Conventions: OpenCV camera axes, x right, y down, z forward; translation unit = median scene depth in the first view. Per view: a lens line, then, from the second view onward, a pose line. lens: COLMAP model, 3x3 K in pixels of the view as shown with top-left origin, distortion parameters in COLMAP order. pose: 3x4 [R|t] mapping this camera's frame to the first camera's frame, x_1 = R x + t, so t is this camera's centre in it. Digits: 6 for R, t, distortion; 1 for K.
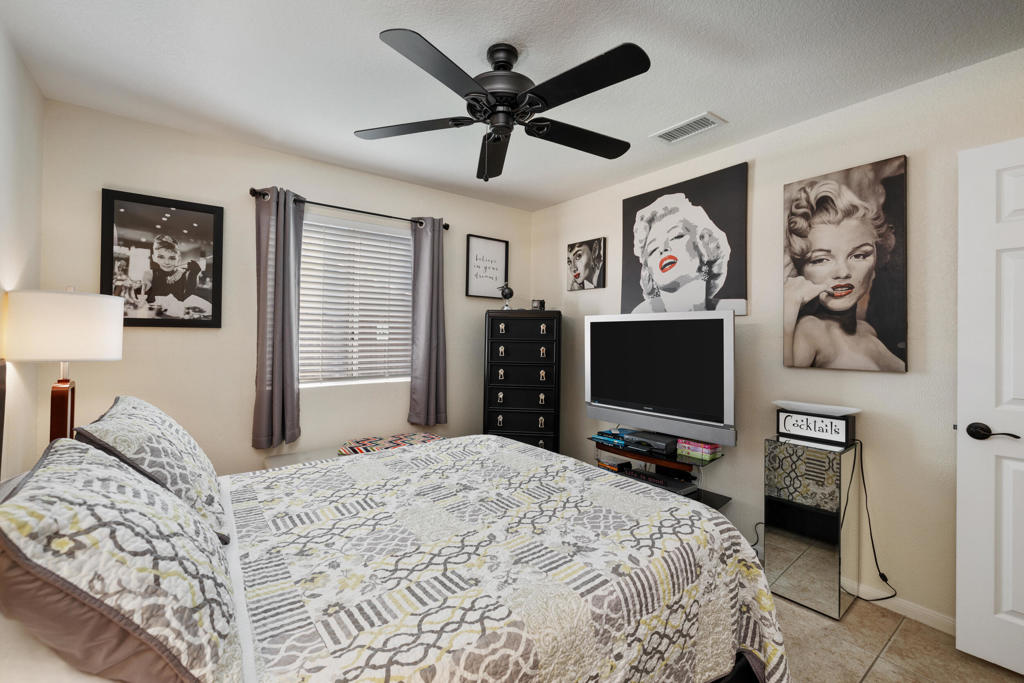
lens RADIAL K [[430.7, 0, 508.9], [0, 430.7, 341.5], [0, 0, 1]] dist [0.002332, 0.000093]
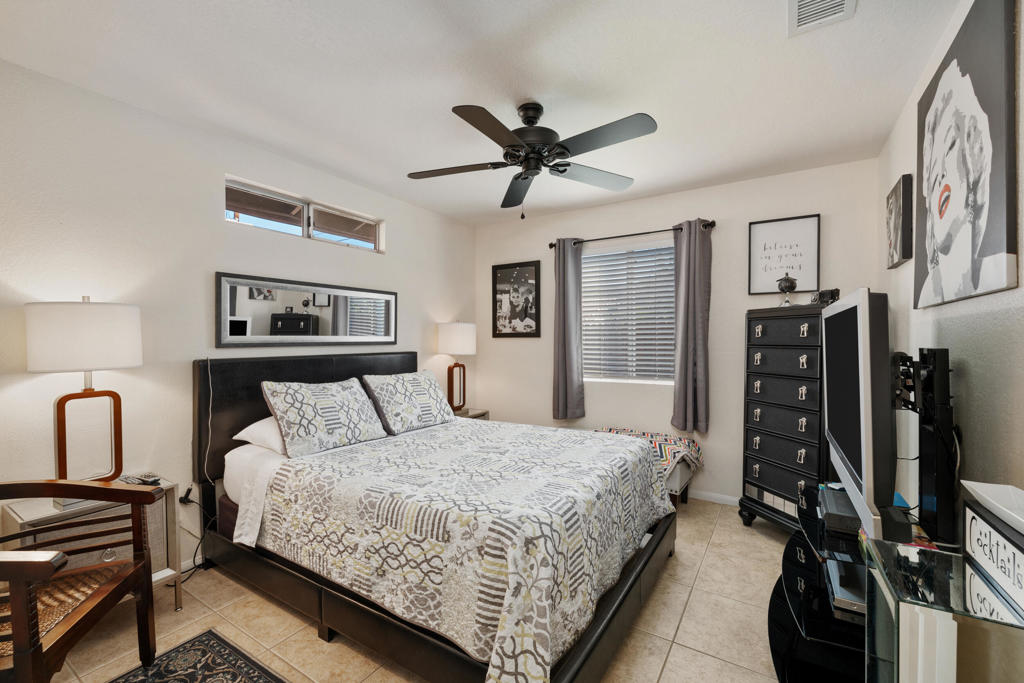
lens RADIAL K [[430.7, 0, 508.9], [0, 430.7, 341.5], [0, 0, 1]] dist [0.002332, 0.000093]
pose [[0.350658, -0.008997, -0.936460, 0.791863], [-0.008463, 0.999883, -0.012775, 0.004842], [0.936465, 0.012405, 0.350541, 0.365194]]
